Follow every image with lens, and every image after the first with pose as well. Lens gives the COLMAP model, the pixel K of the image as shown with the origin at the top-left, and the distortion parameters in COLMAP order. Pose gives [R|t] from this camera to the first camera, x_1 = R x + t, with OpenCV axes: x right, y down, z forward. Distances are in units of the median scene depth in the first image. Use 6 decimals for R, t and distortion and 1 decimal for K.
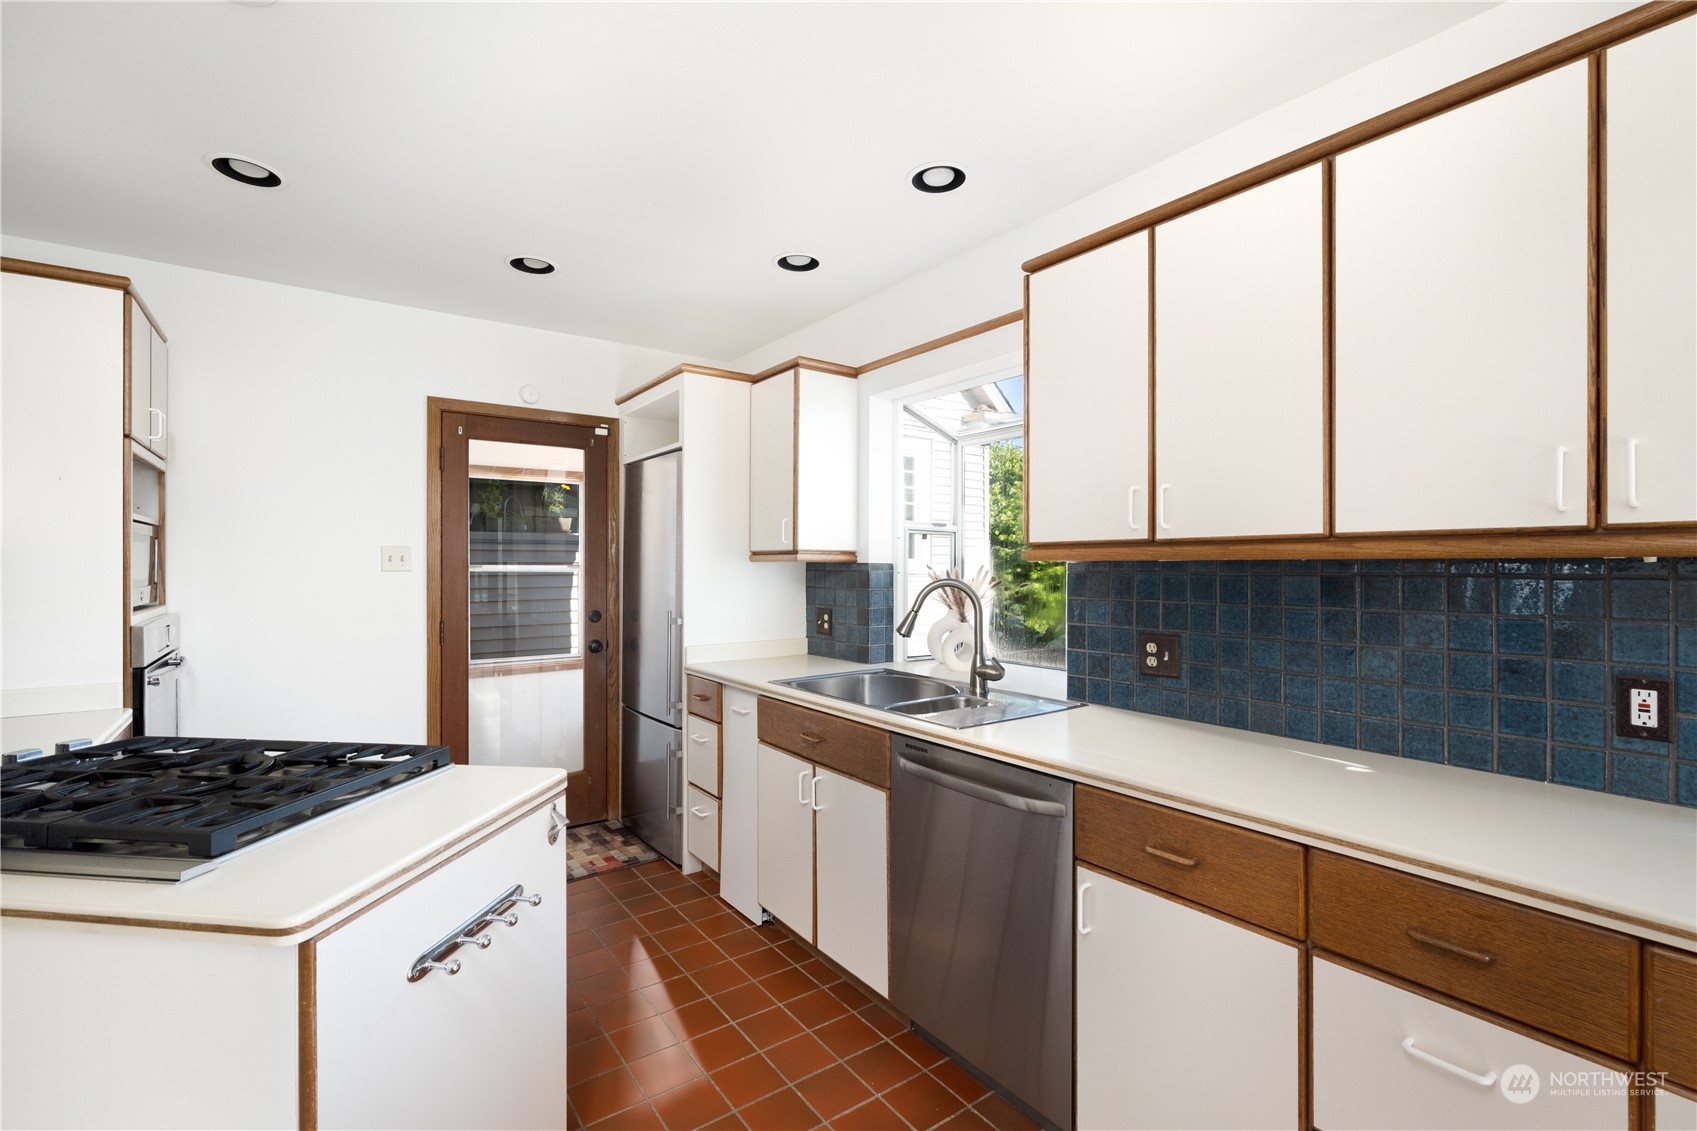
lens RADIAL K [[747.3, 0, 853.4], [0, 747.3, 571.7], [0, 0, 1]] dist [-0.000018, -0.000695]
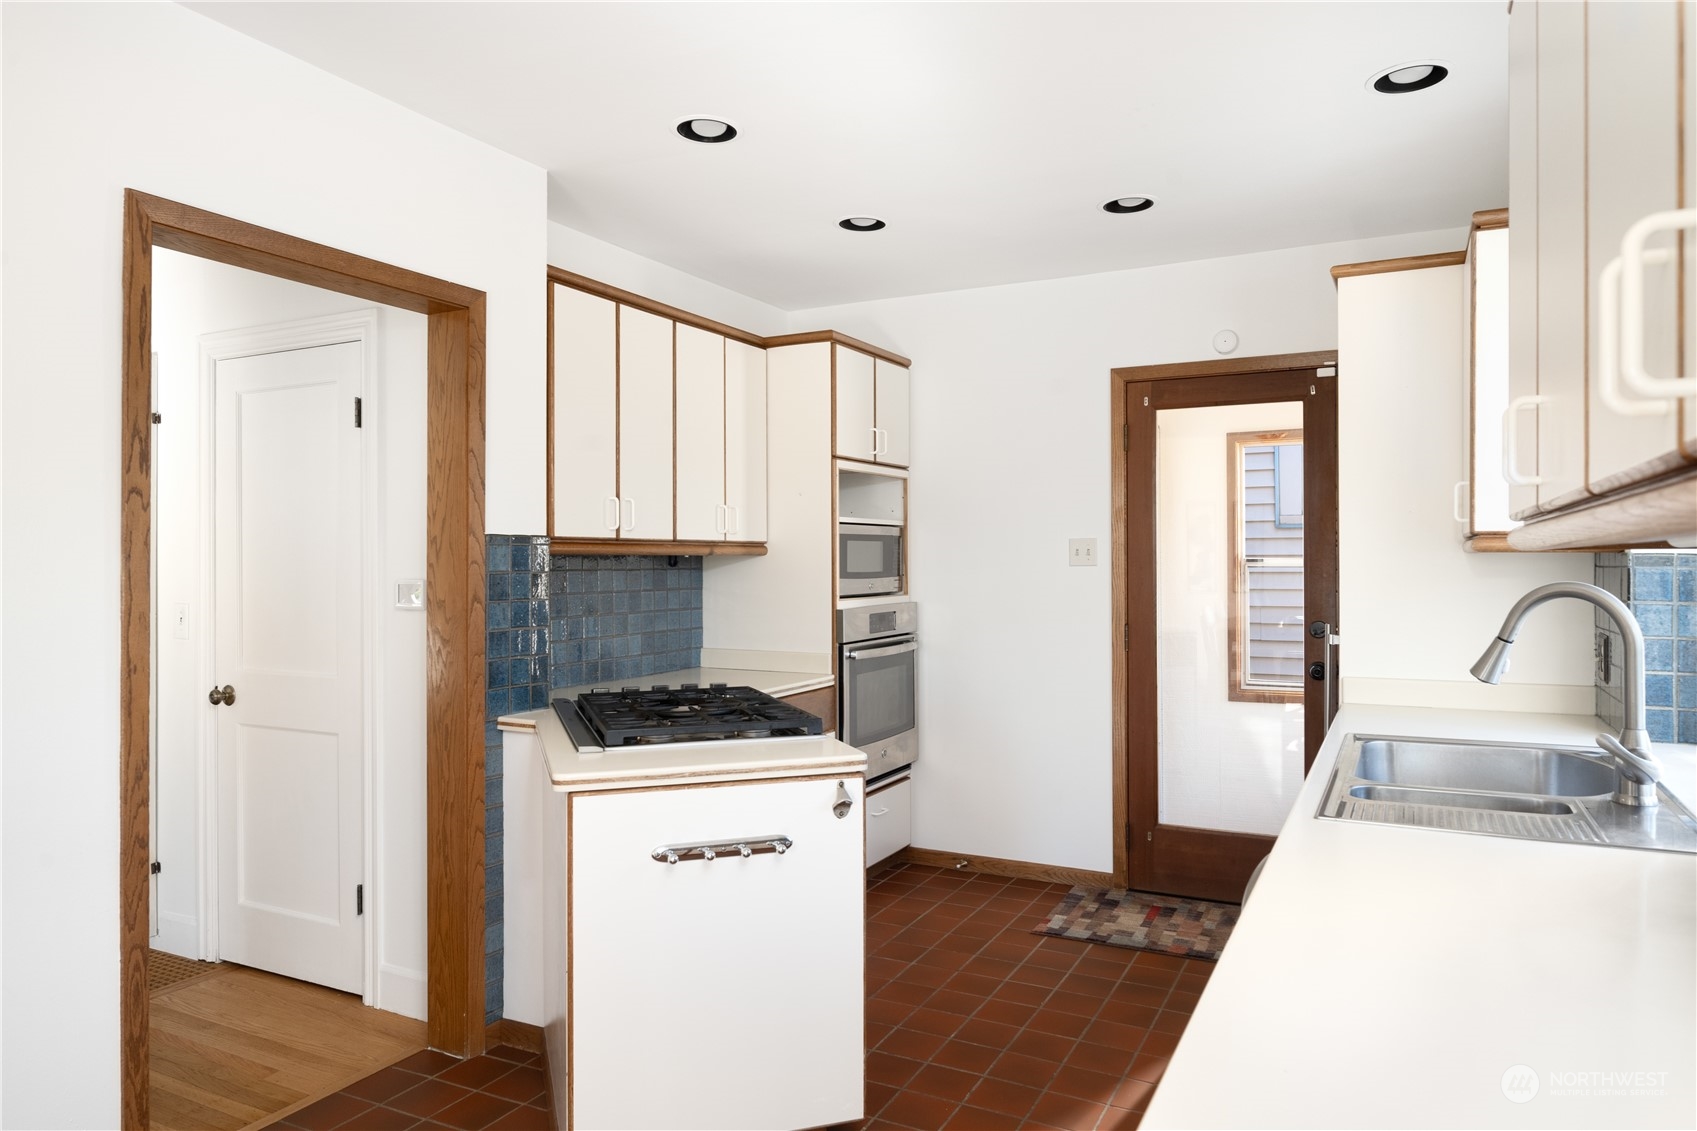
lens RADIAL K [[1119.0, 0, 854.4], [0, 1119.0, 564.7], [0, 0, 1]] dist [-0.002686, -0.001941]
pose [[0.452184, 0.002295, -0.891922, 0.503164], [-0.003964, 0.999992, 0.000564, -0.002096], [0.891916, 0.003281, 0.452189, 0.135400]]
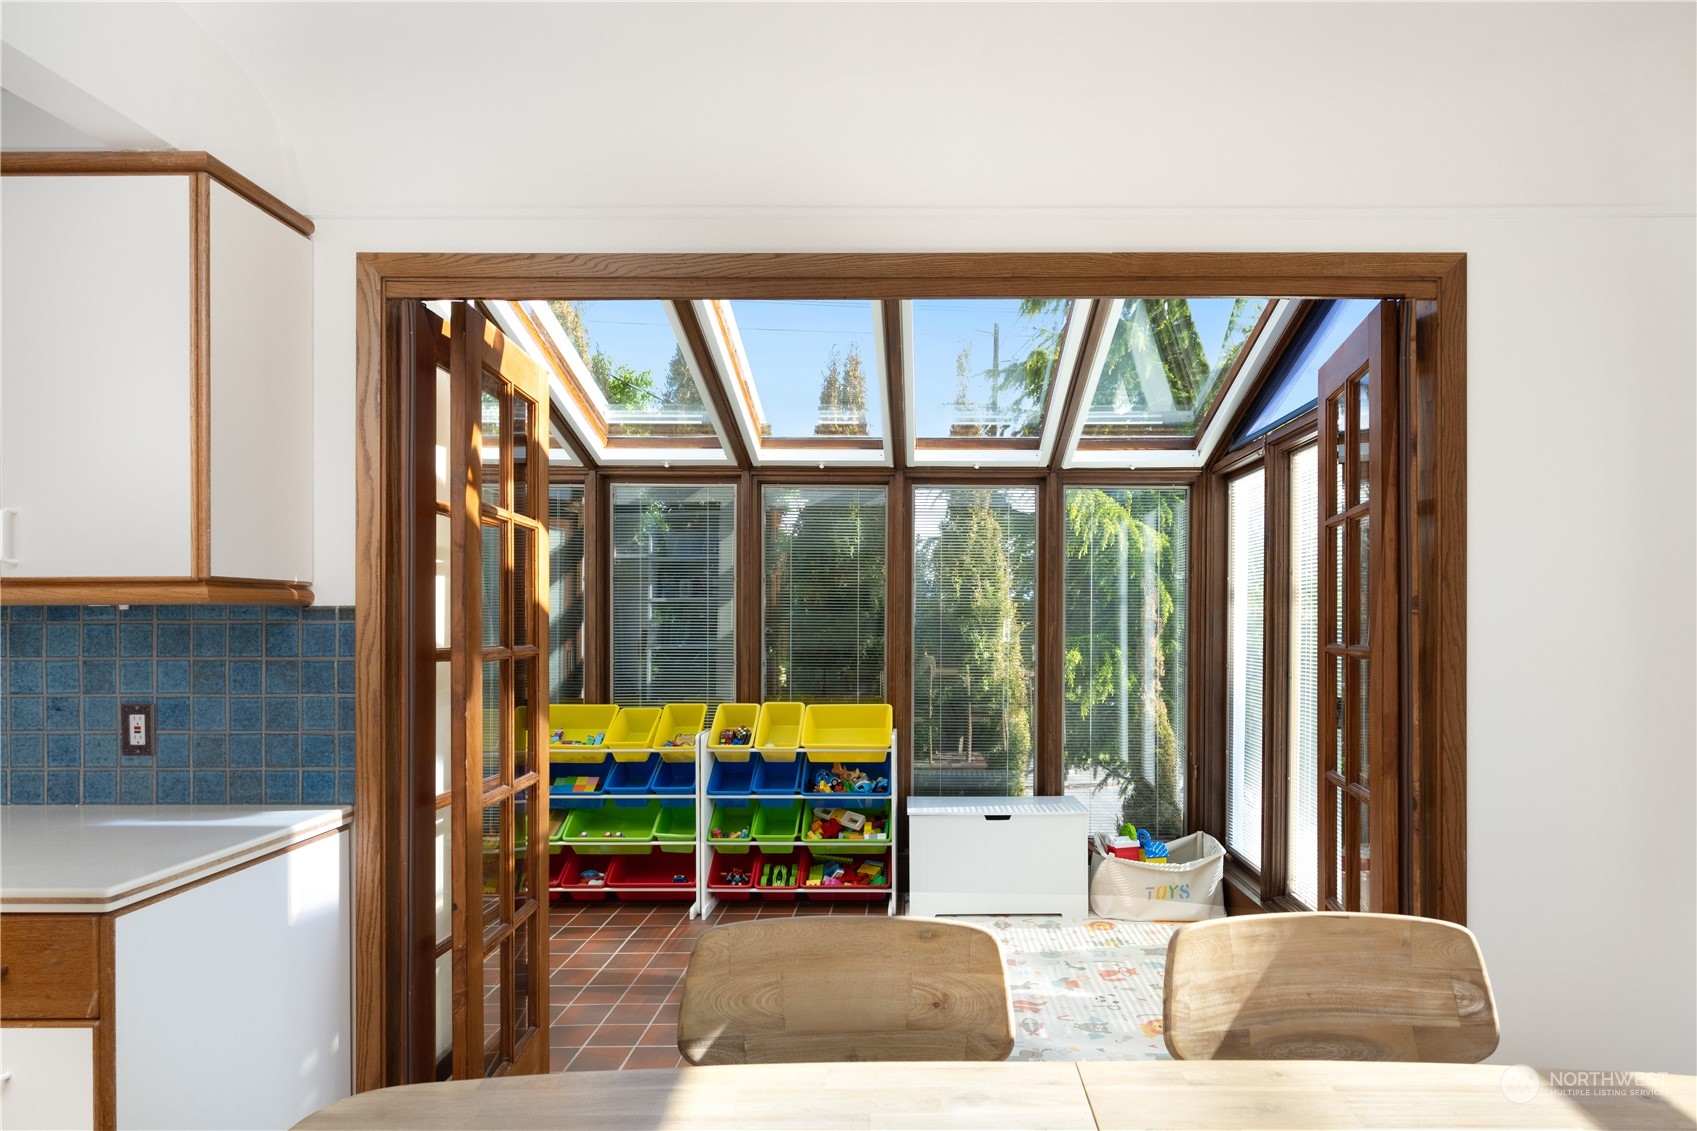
lens RADIAL K [[930.1, 0, 914.9], [0, 930.1, 619.1], [0, 0, 1]] dist [-0.001939, 0.000295]
pose [[0.598921, -0.006581, 0.800781, 0.258647], [0.005995, 0.999975, 0.003734, 0.001875], [-0.800786, 0.002564, 0.598946, -0.390962]]
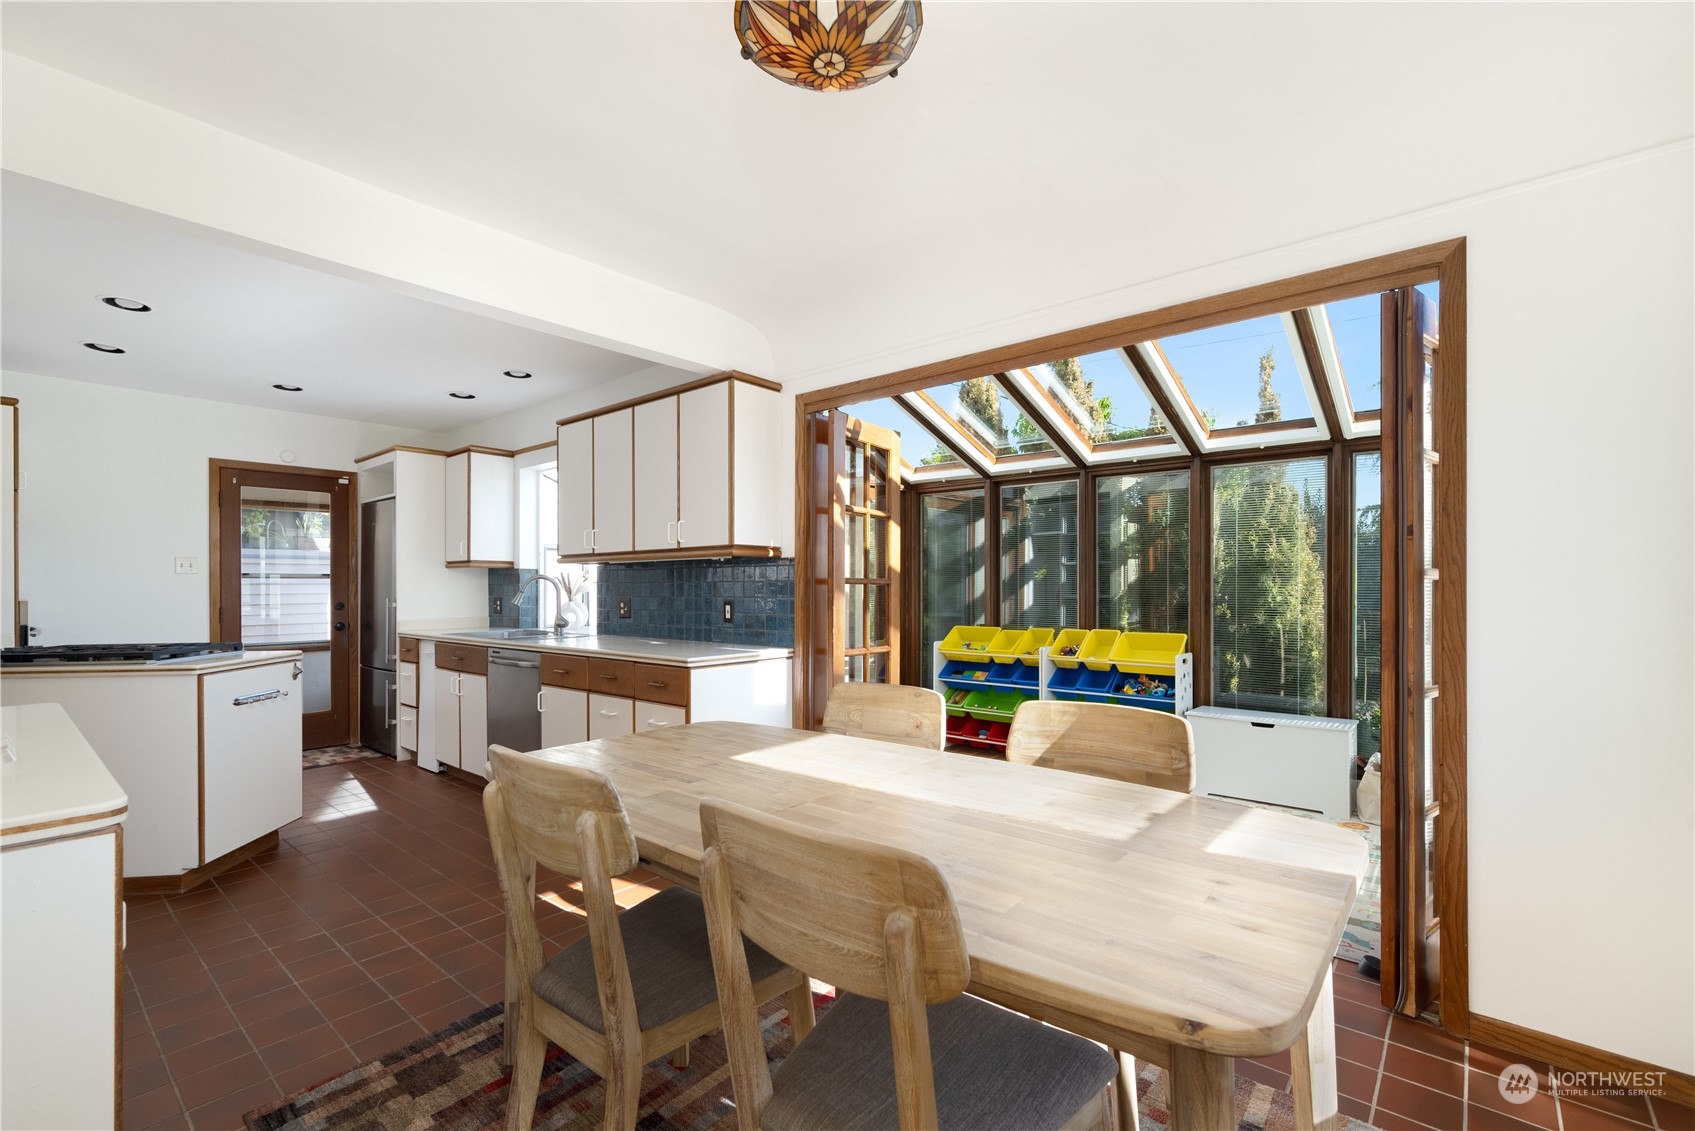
lens RADIAL K [[746.4, 0, 859.8], [0, 746.4, 590.6], [0, 0, 1]] dist [-0.000018, -0.000695]
pose [[0.972327, -0.006034, 0.233548, 0.375272], [0.006674, 0.999976, -0.001949, 0.046785], [-0.233531, 0.003454, 0.972343, -0.816195]]
